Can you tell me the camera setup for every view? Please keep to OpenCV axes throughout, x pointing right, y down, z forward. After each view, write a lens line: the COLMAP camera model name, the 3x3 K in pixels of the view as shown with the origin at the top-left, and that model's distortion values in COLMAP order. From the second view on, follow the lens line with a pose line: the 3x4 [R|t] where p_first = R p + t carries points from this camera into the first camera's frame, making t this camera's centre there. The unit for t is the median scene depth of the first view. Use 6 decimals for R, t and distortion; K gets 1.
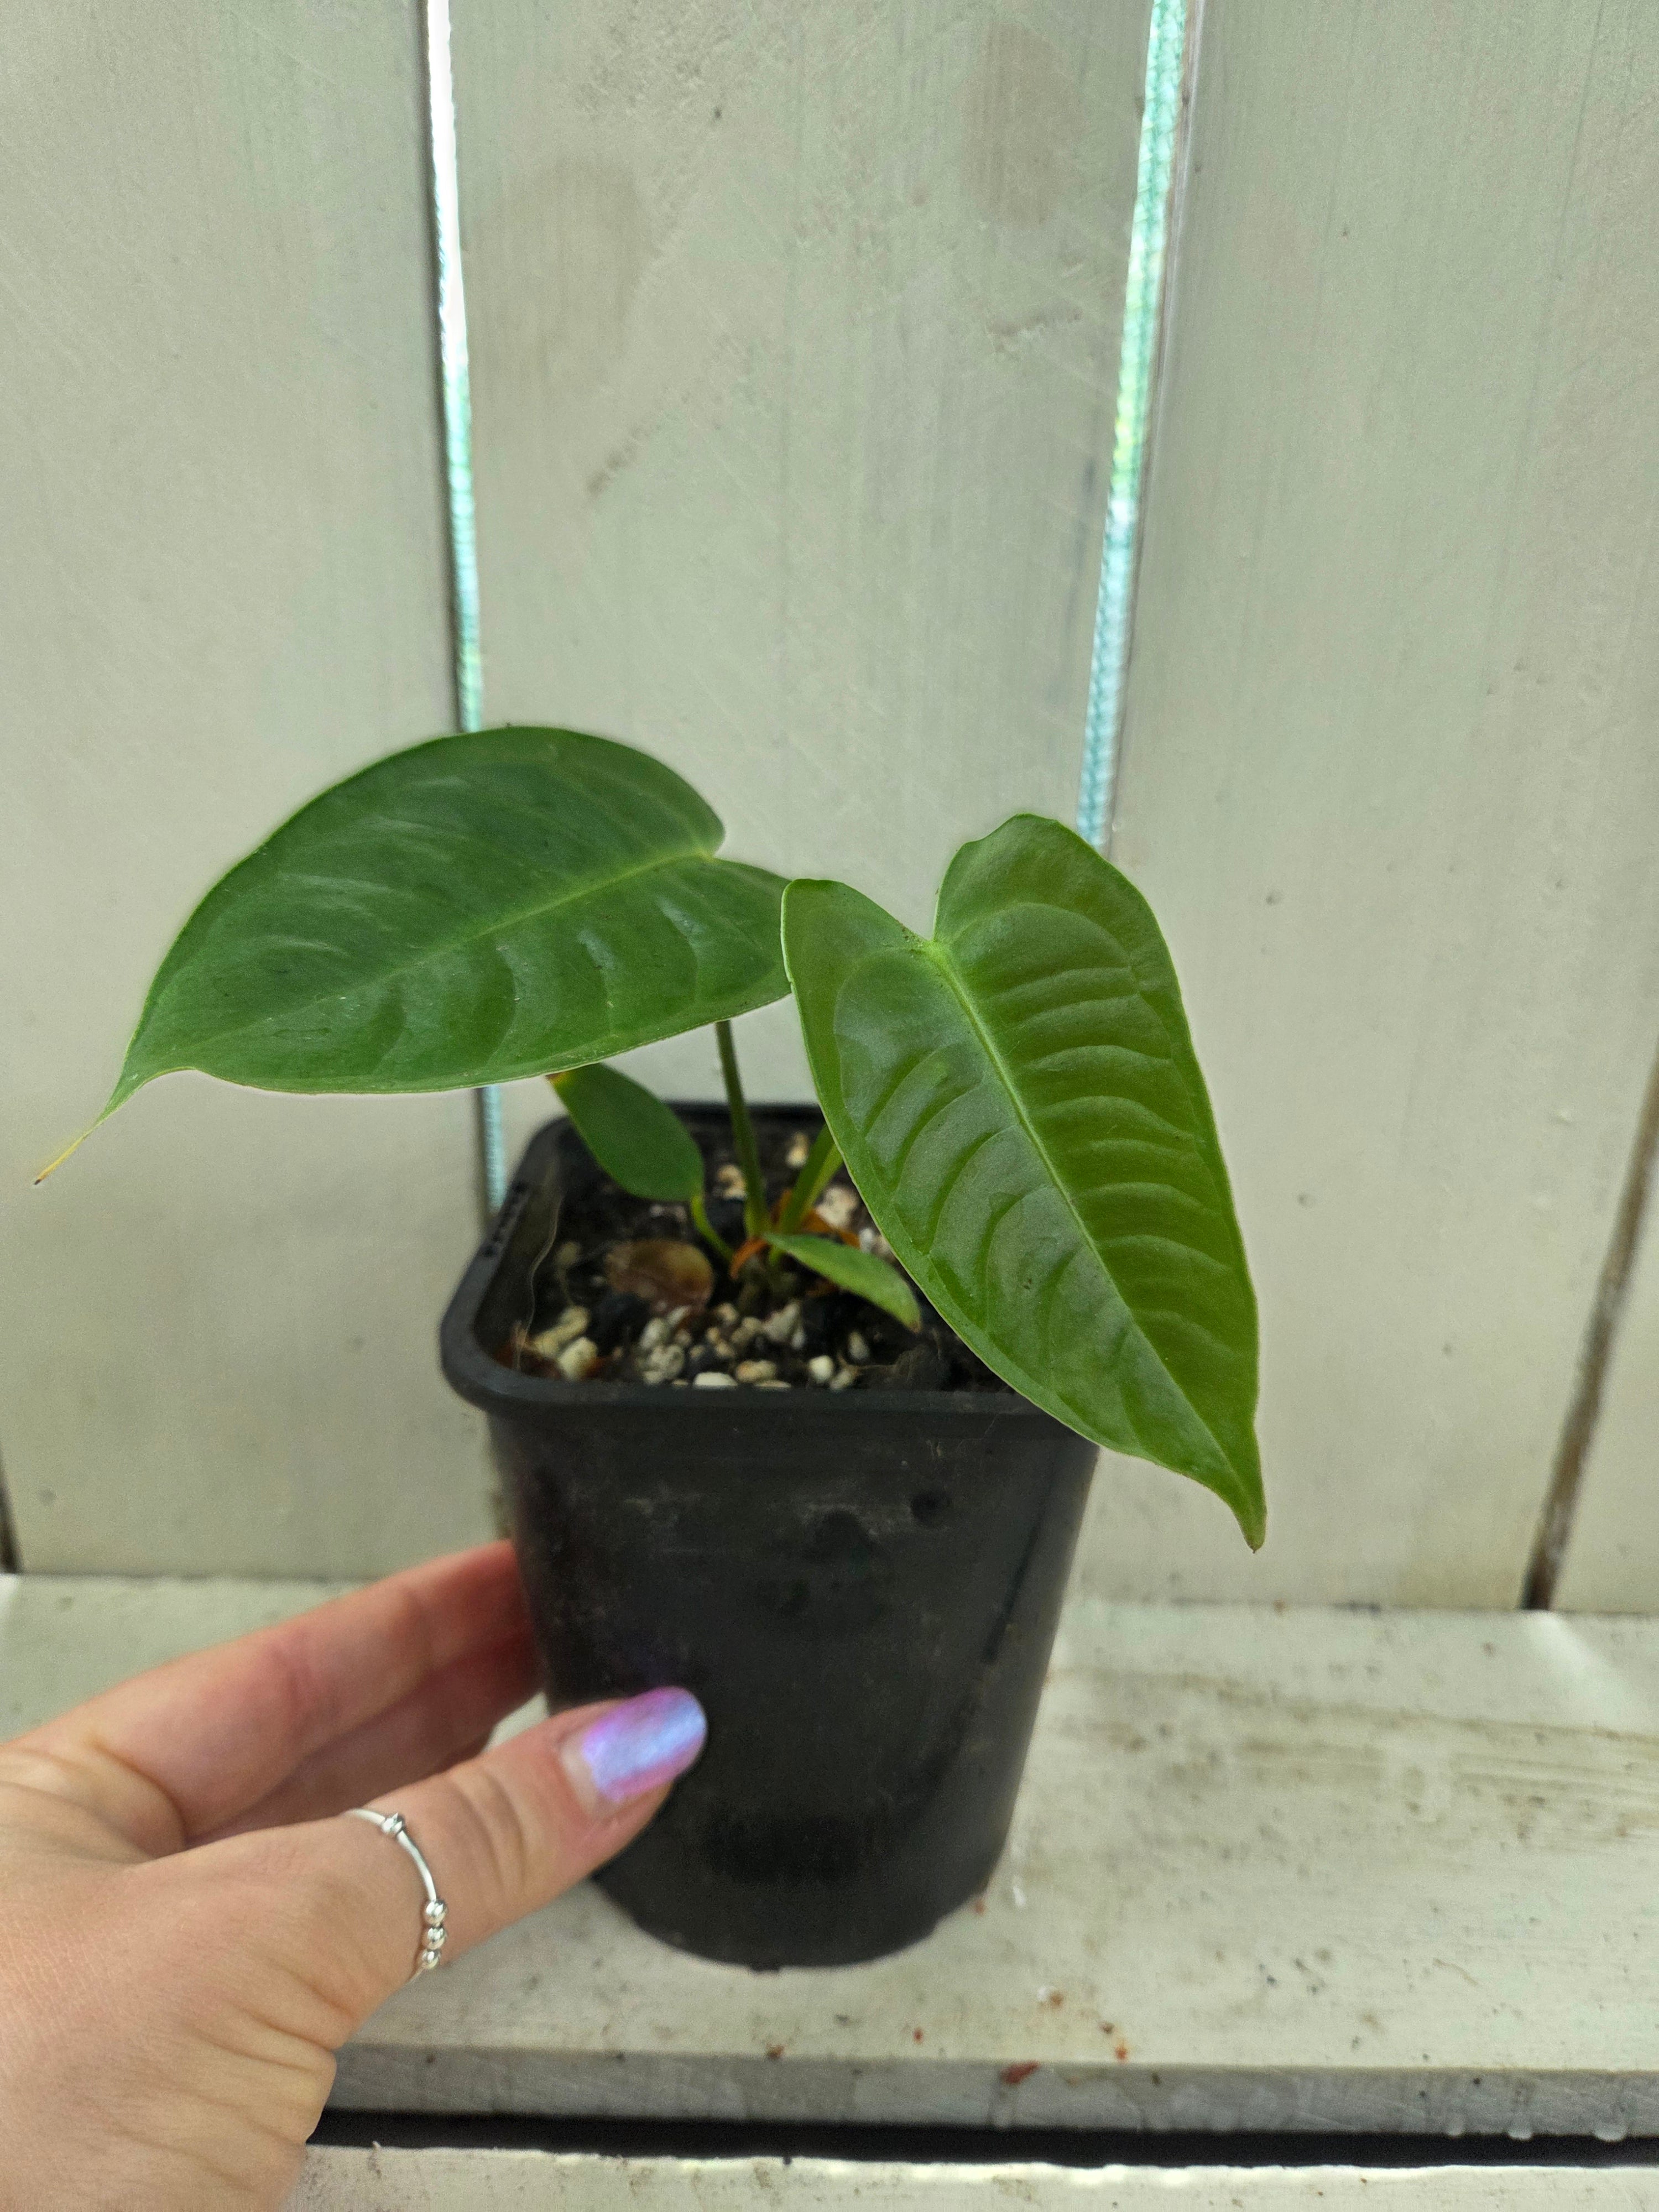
lens RADIAL K [[1588.8, 0, 835.5], [0, 1588.8, 1048.8], [0, 0, 1]] dist [-0.001586, -0.027990]
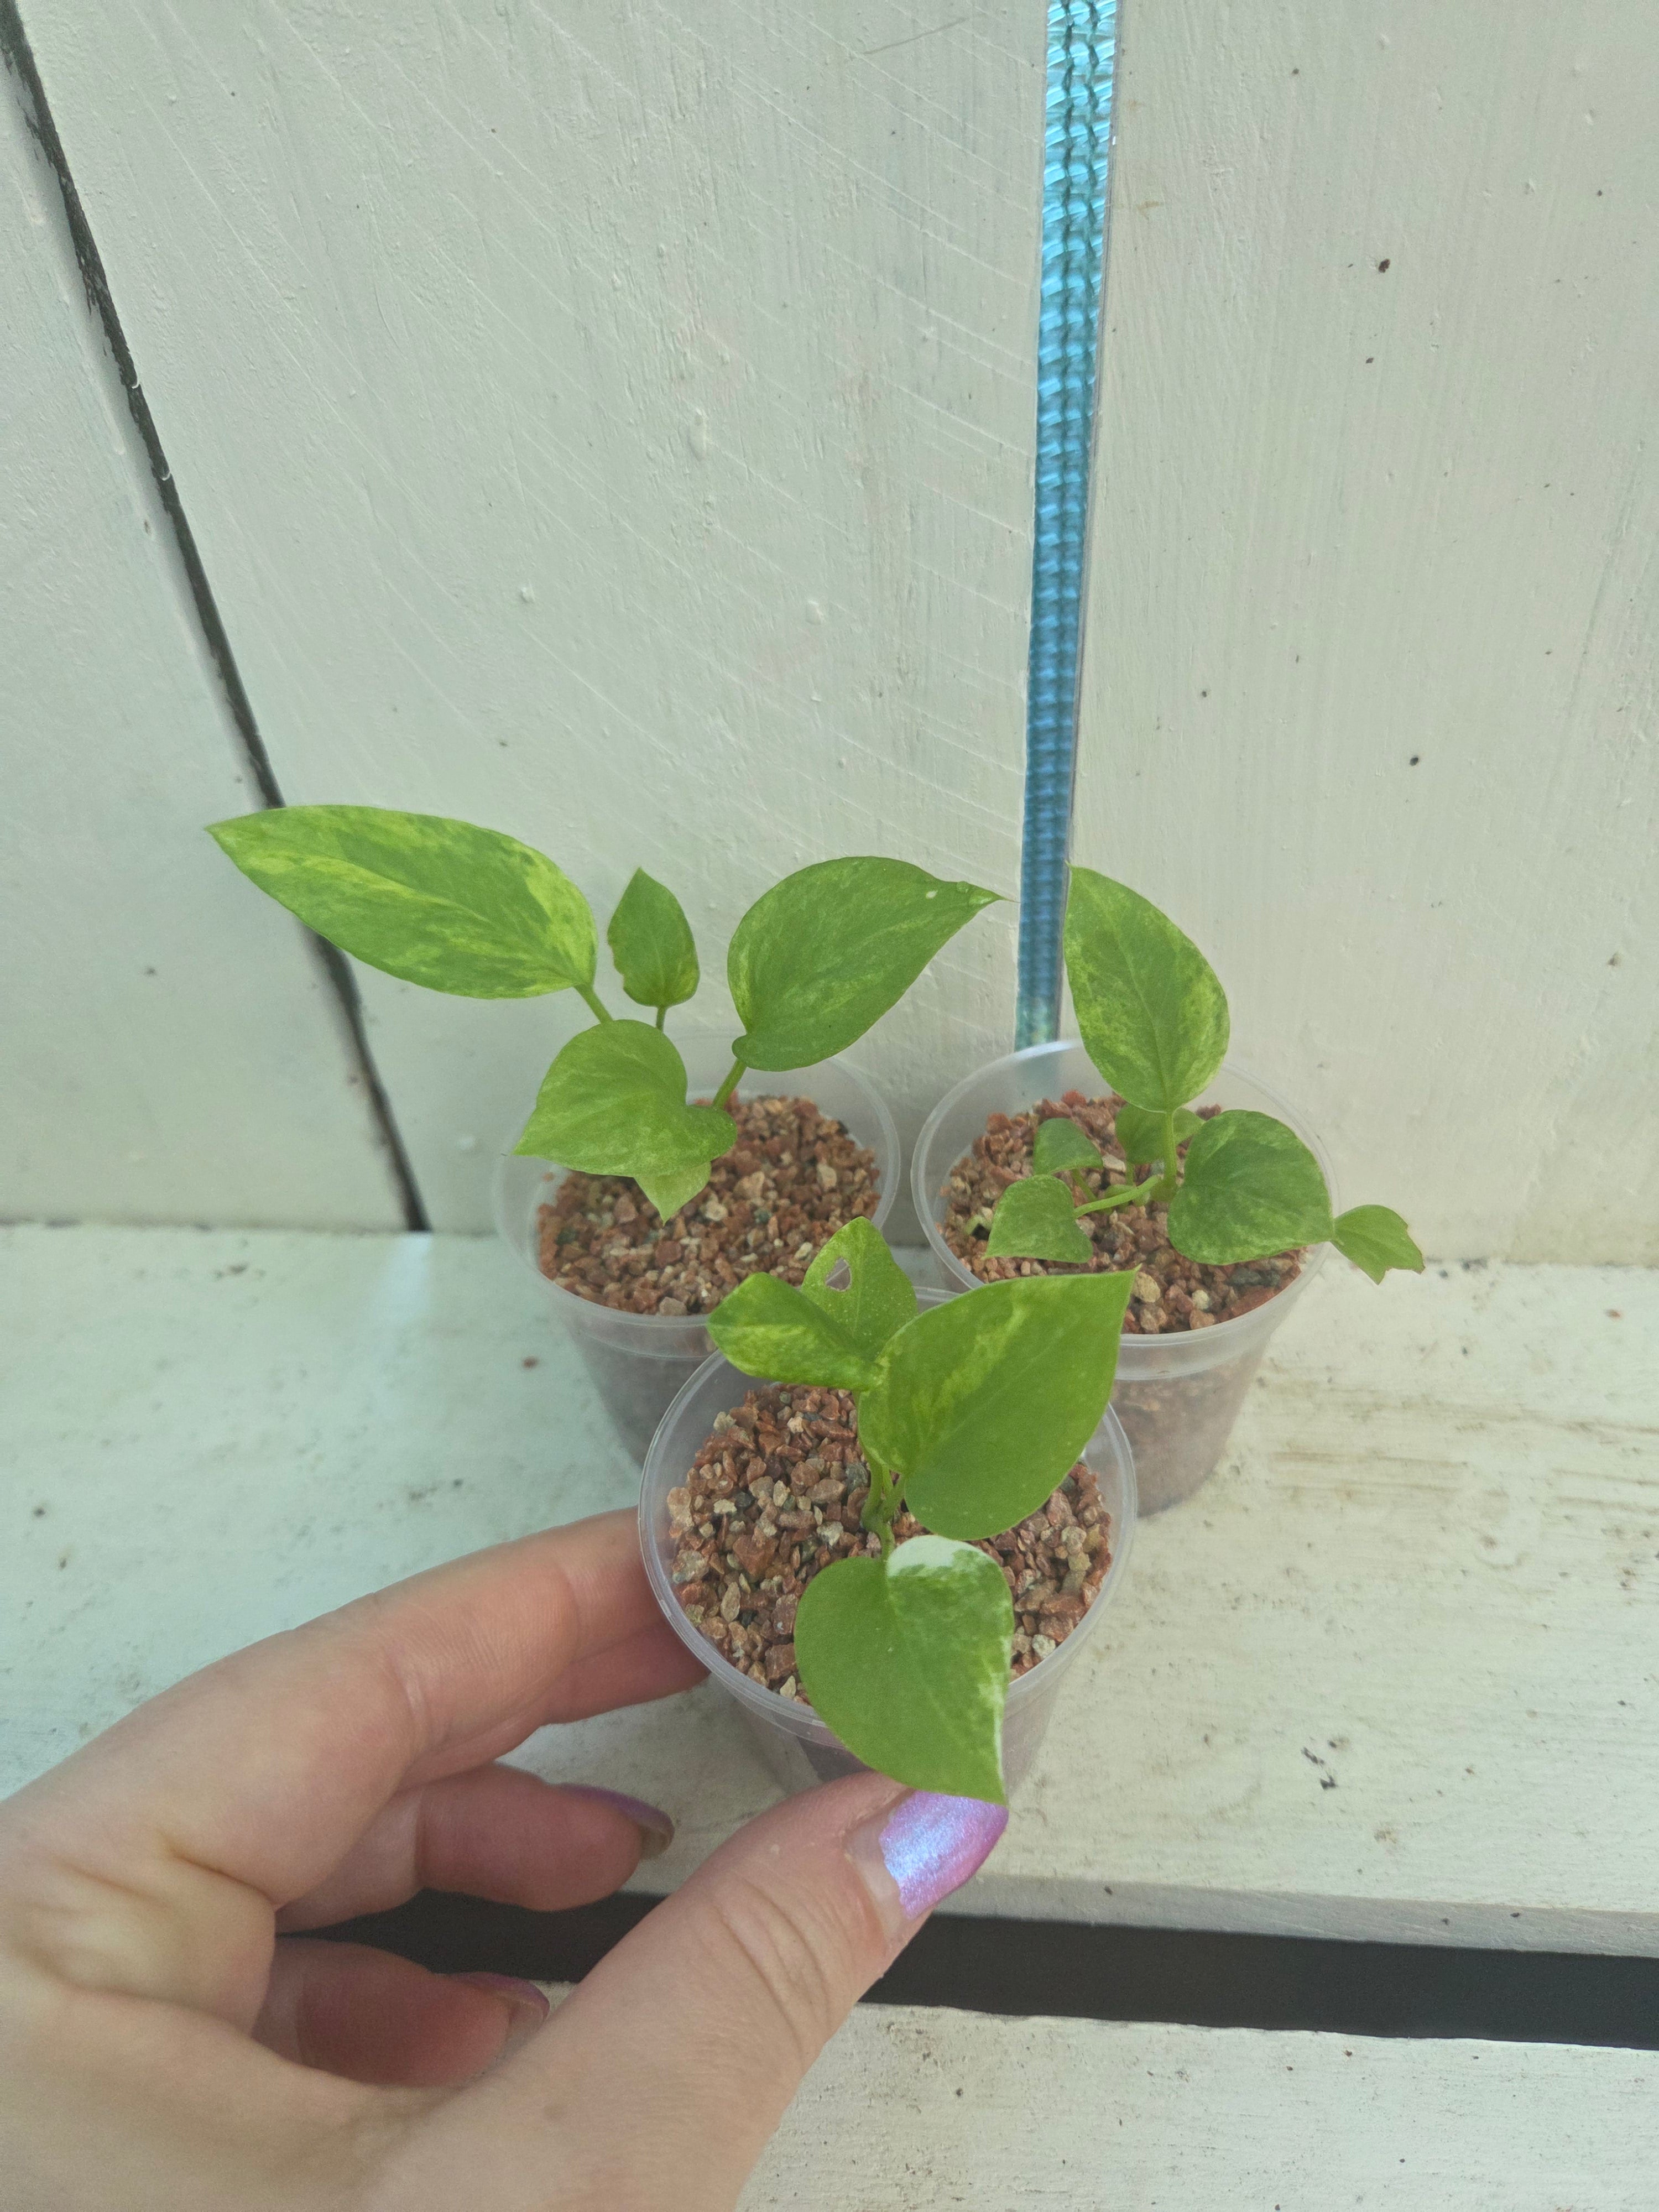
lens RADIAL K [[1588.8, 0, 850.4], [0, 1588.8, 1083.0], [0, 0, 1]] dist [-0.001586, -0.027990]
pose [[0.993865, -0.007901, -0.110319, 0.136658], [0.049333, 0.924392, 0.378239, -0.047090], [0.098989, -0.381361, 0.919111, 0.325169]]
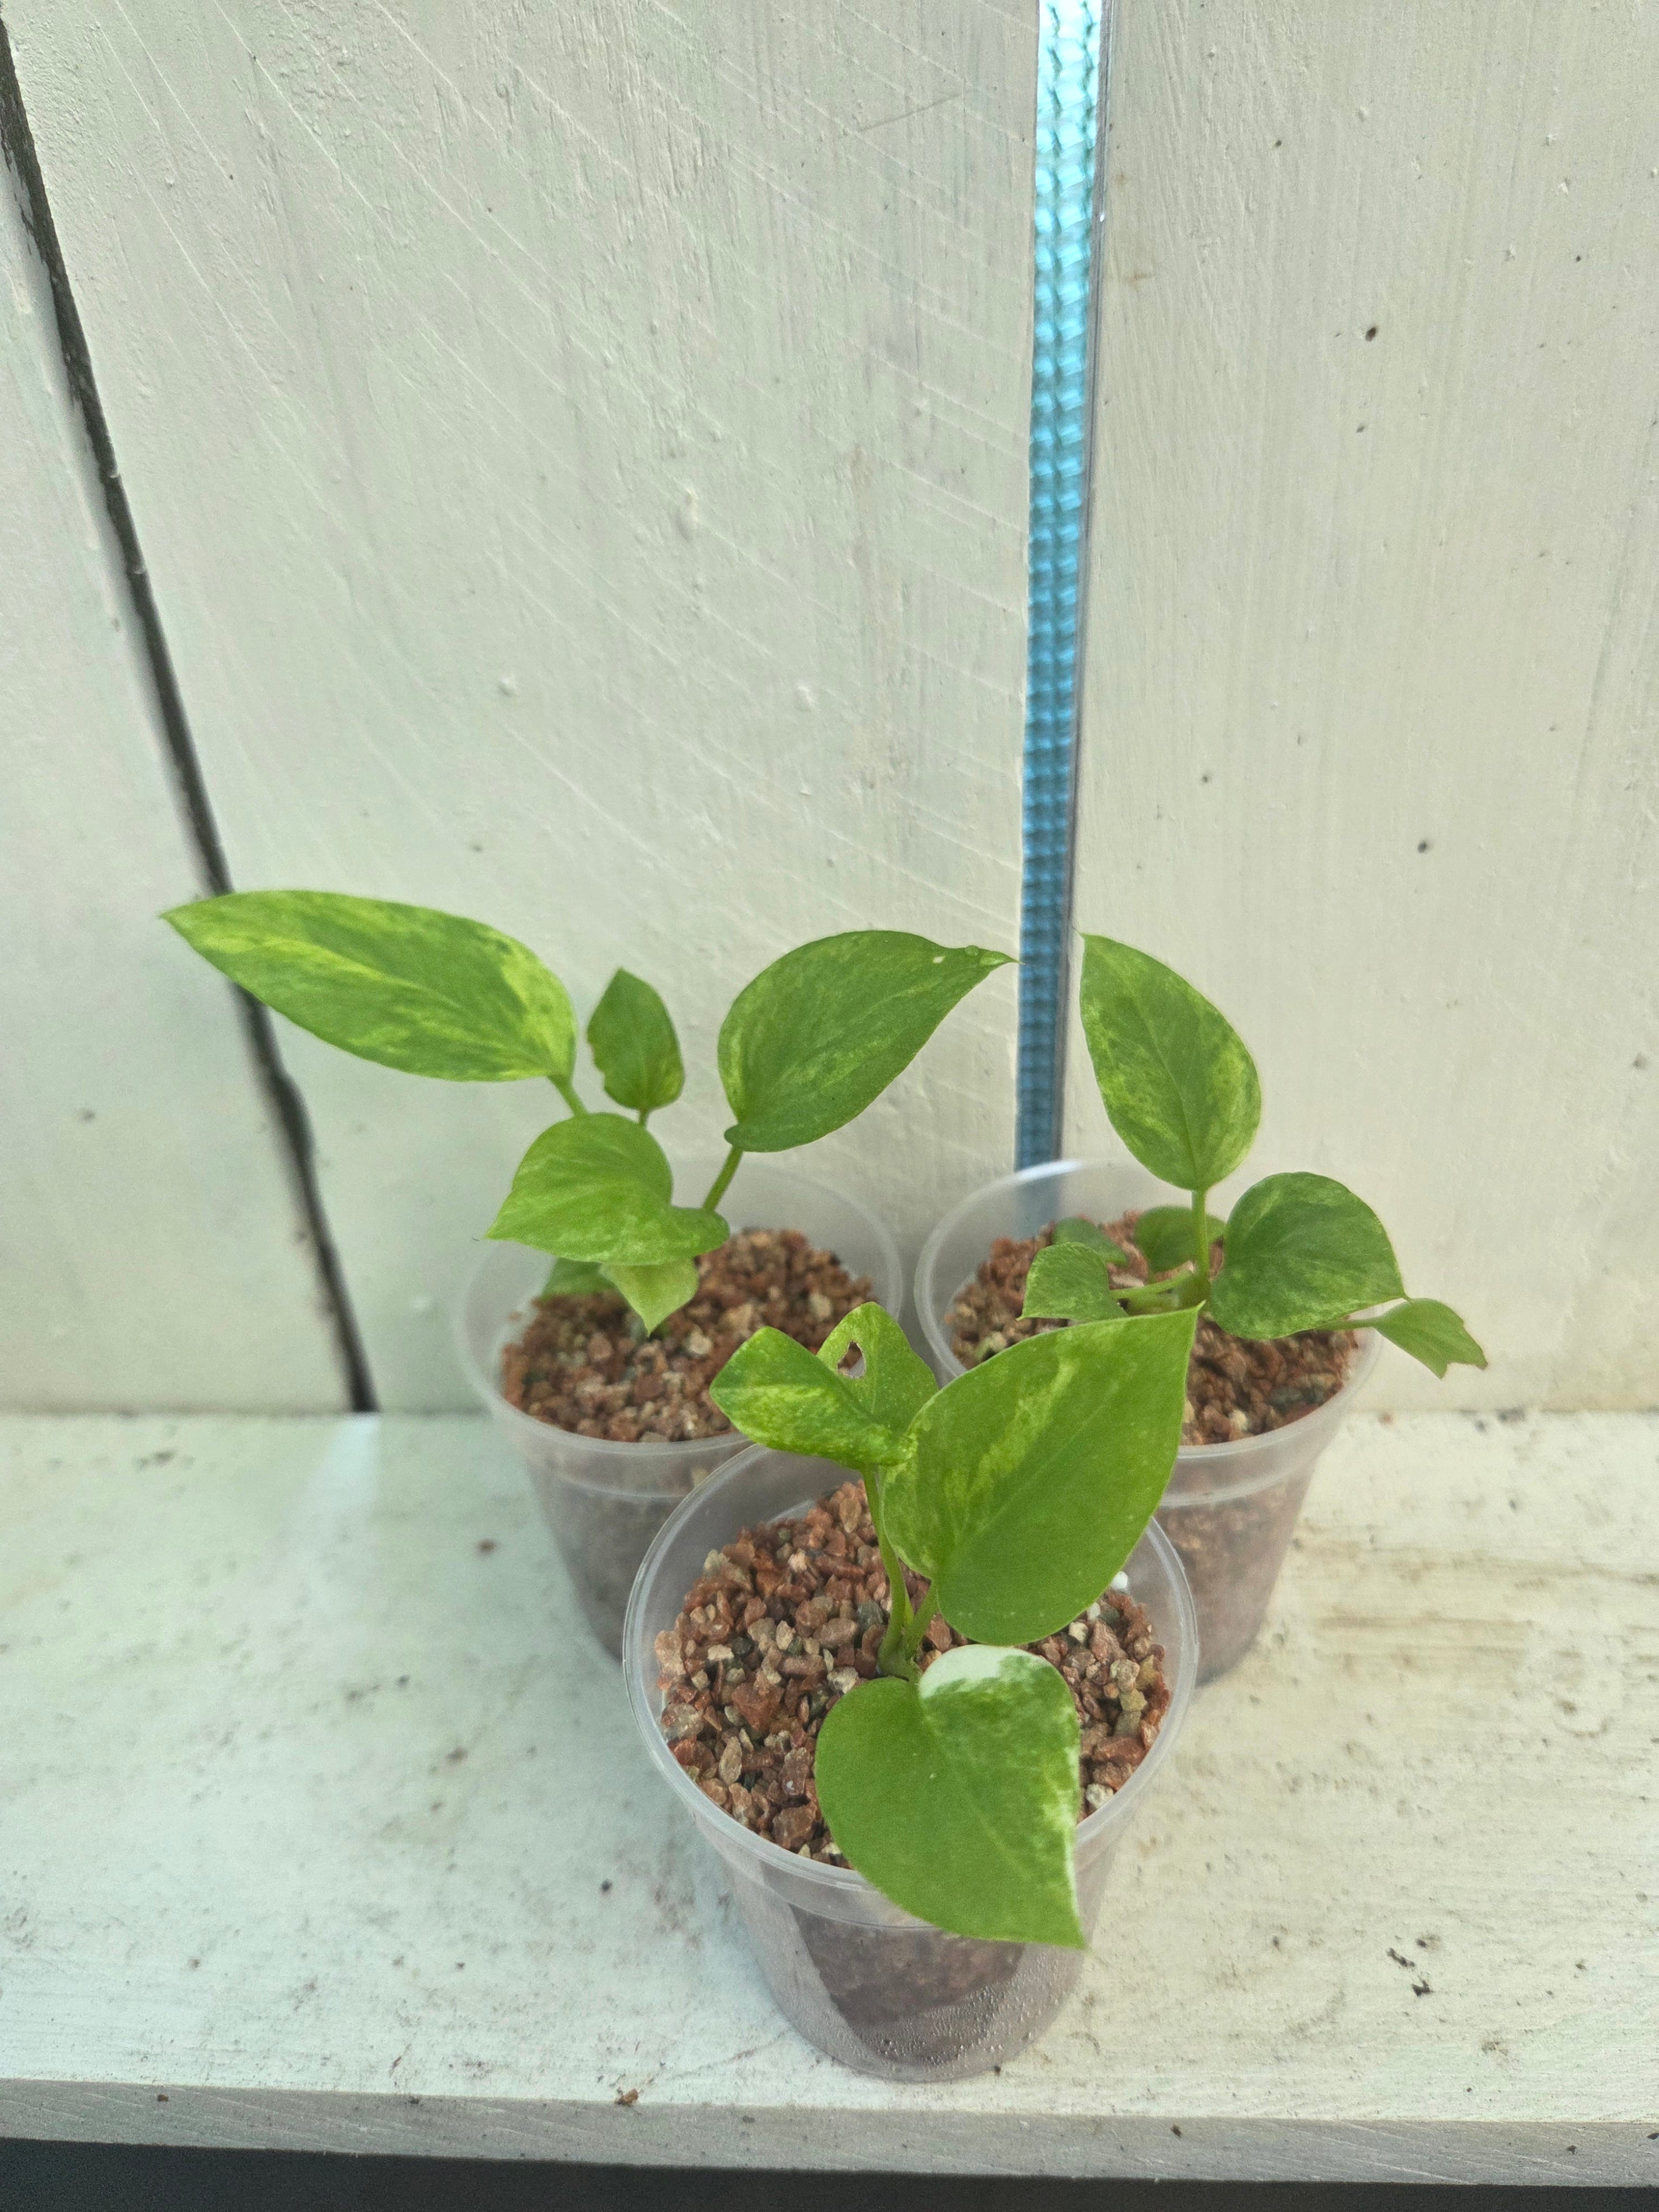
lens RADIAL K [[1588.8, 0, 835.7], [0, 1588.8, 1097.2], [0, 0, 1]] dist [-0.001586, -0.027990]
pose [[0.996156, -0.041147, -0.077326, 0.105228], [0.056502, 0.976429, 0.208312, 0.048058], [0.066932, -0.211880, 0.975001, 0.345006]]
